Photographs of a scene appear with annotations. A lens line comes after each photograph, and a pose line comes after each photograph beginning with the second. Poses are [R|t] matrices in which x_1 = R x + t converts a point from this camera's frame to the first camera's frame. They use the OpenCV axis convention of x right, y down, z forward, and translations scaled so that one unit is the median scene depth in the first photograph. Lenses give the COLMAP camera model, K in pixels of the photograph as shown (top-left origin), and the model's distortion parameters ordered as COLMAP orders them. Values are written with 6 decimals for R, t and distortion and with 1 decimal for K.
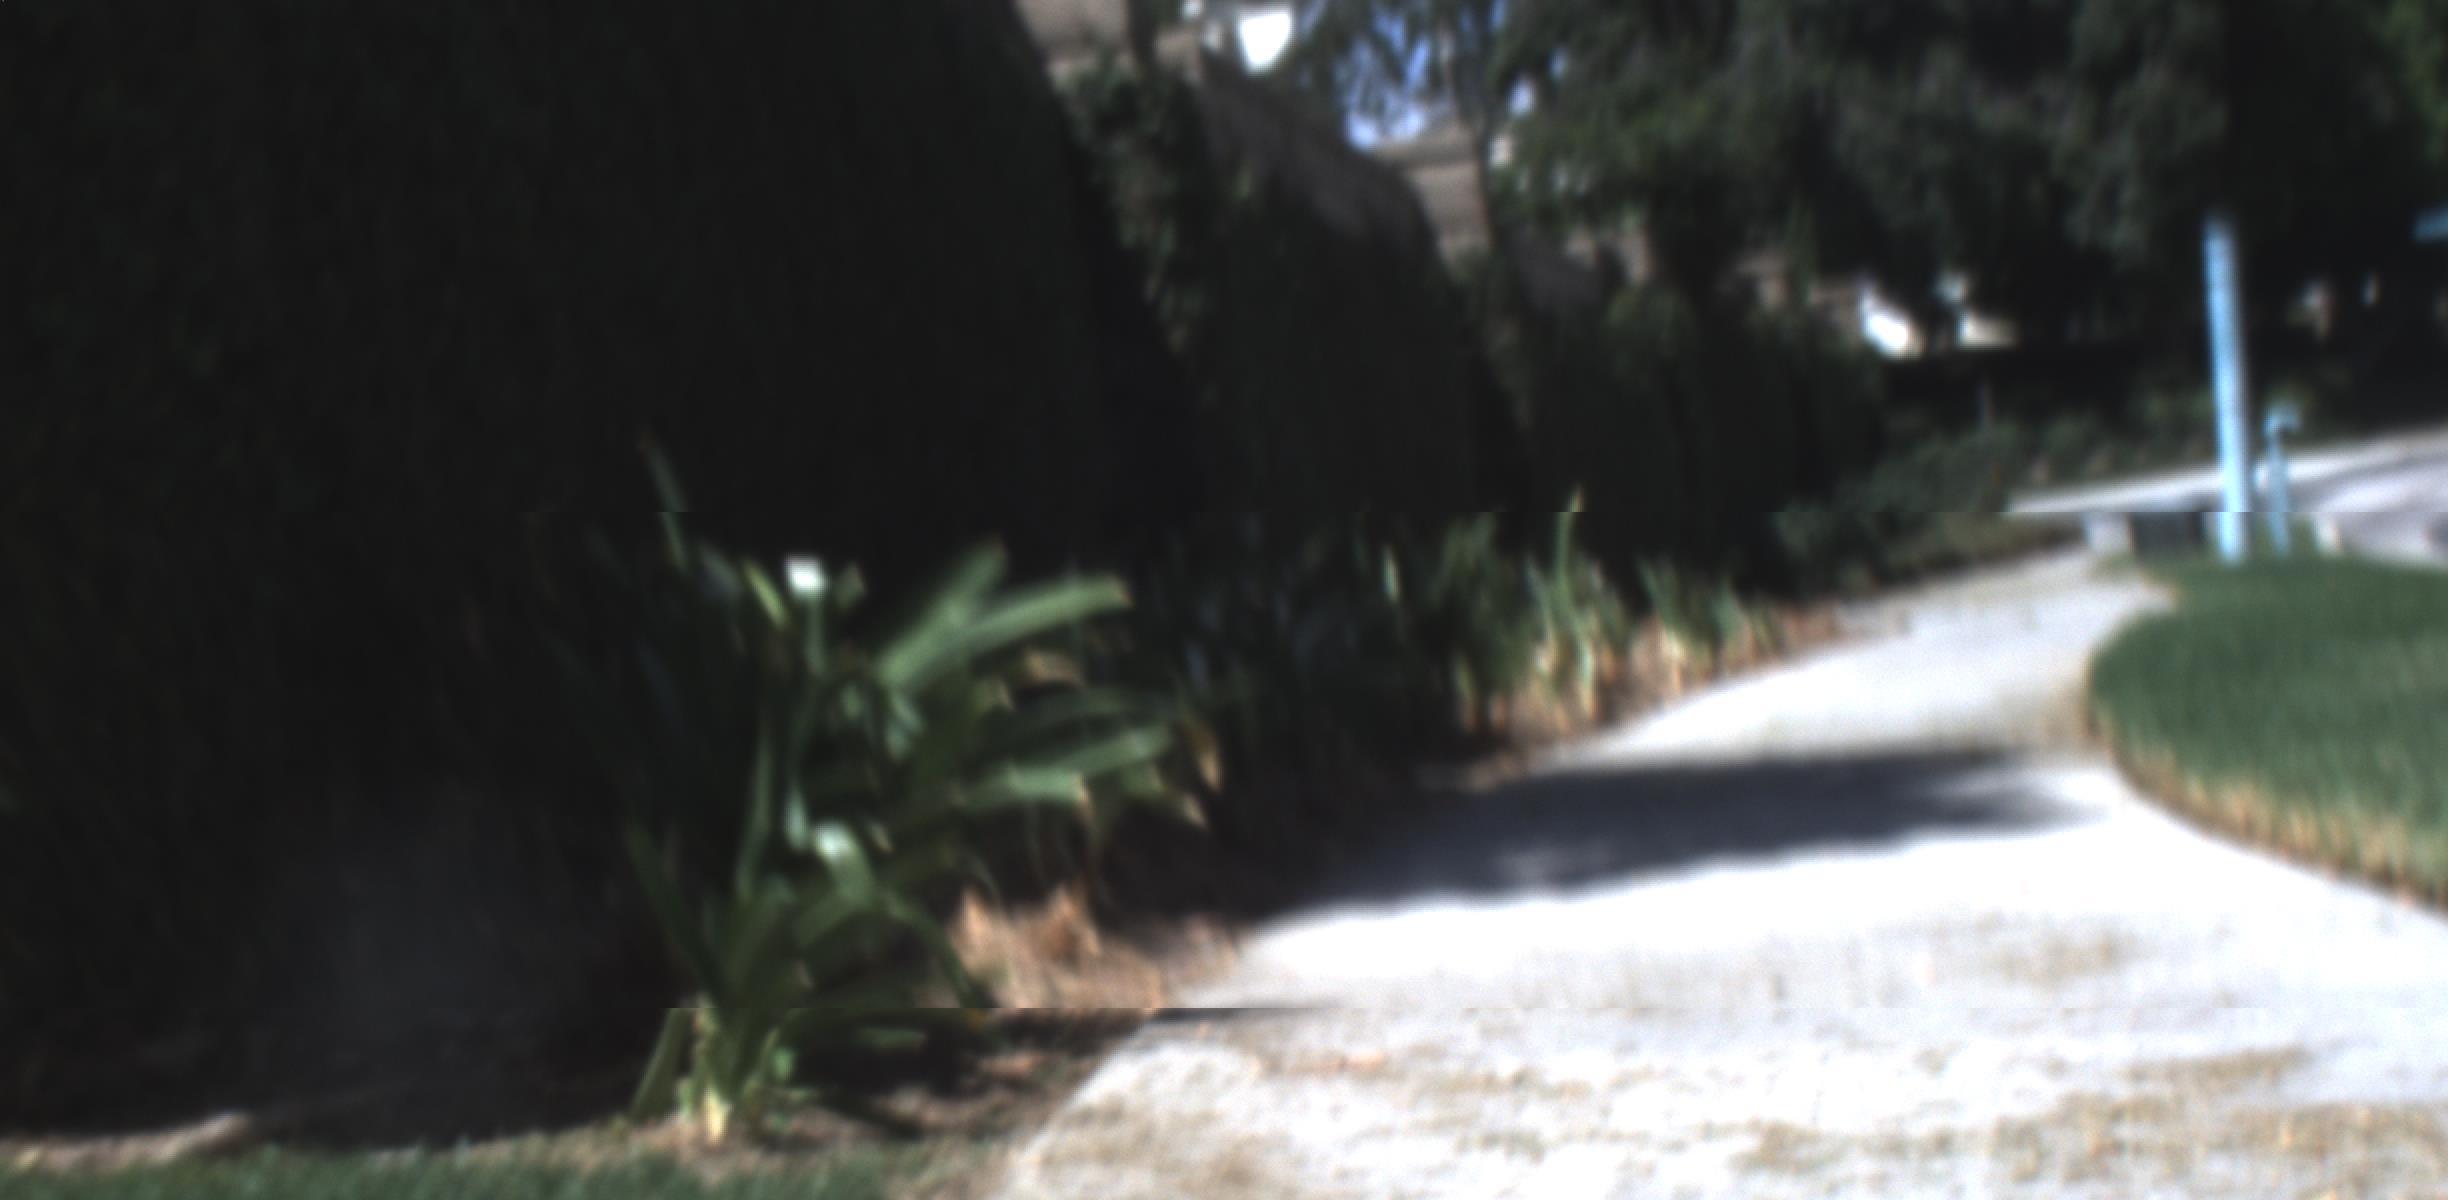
lens RADIAL K [[4922.4, 0, 1248.5], [0, 4922.4, 736.8], [0, 0, 1]] dist [-0.033028, 0.000000]
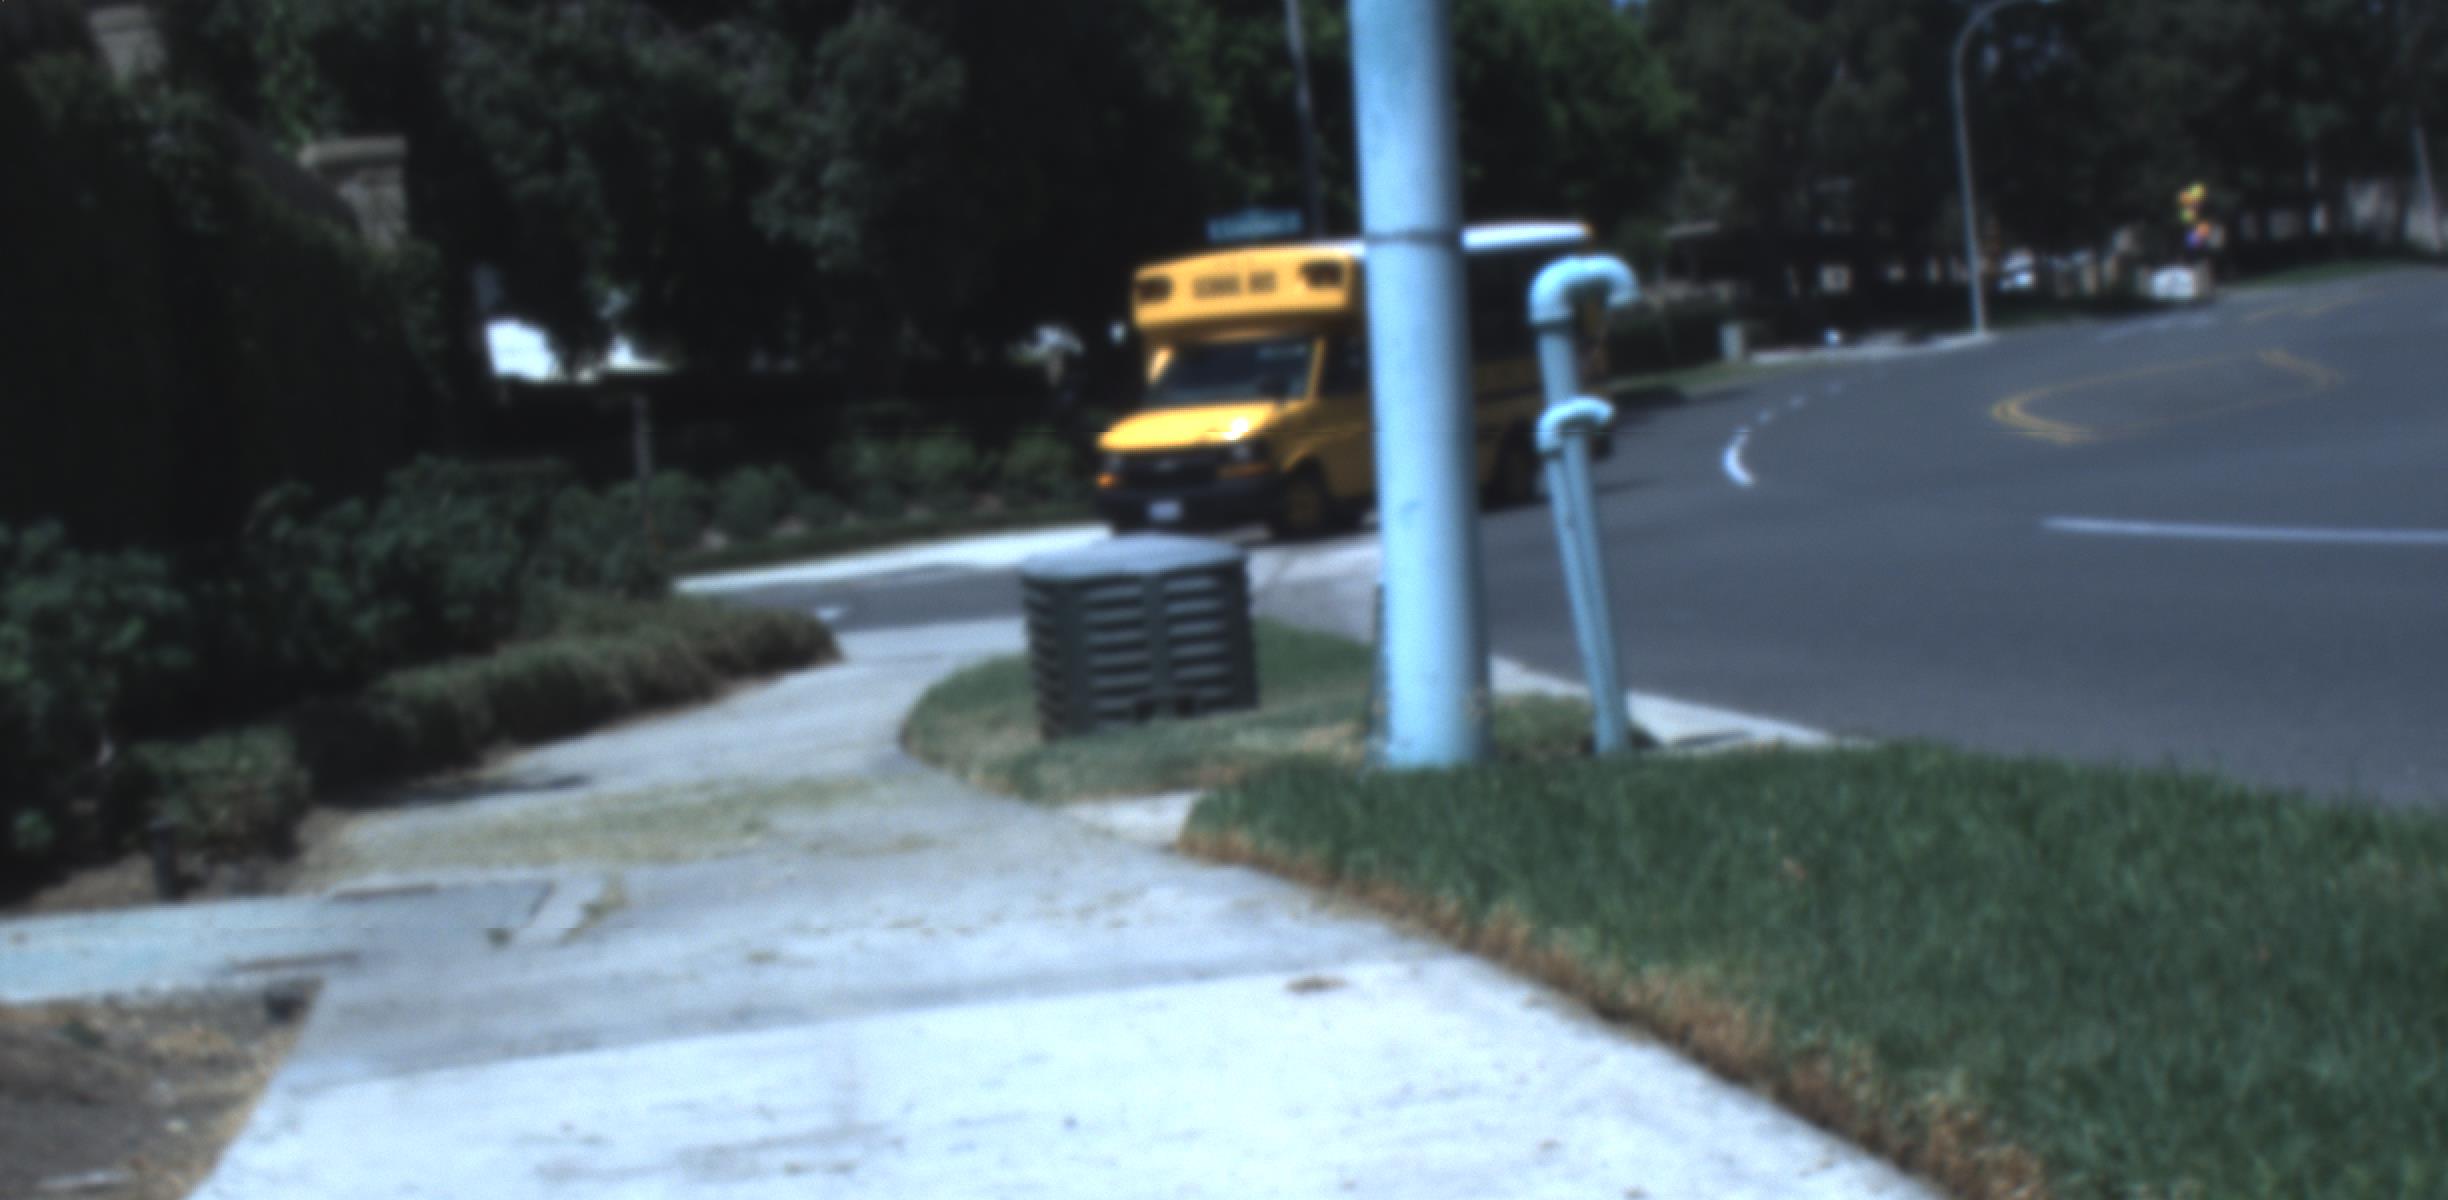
lens RADIAL K [[4922.4, 0, 1210.4], [0, 4922.4, 665.0], [0, 0, 1]] dist [-0.033028, 0.000000]
pose [[0.965340, 0.017709, 0.260395, 0.040484], [-0.009538, 0.999423, -0.032610, -0.011326], [-0.260823, 0.028996, 0.964951, 0.266159]]
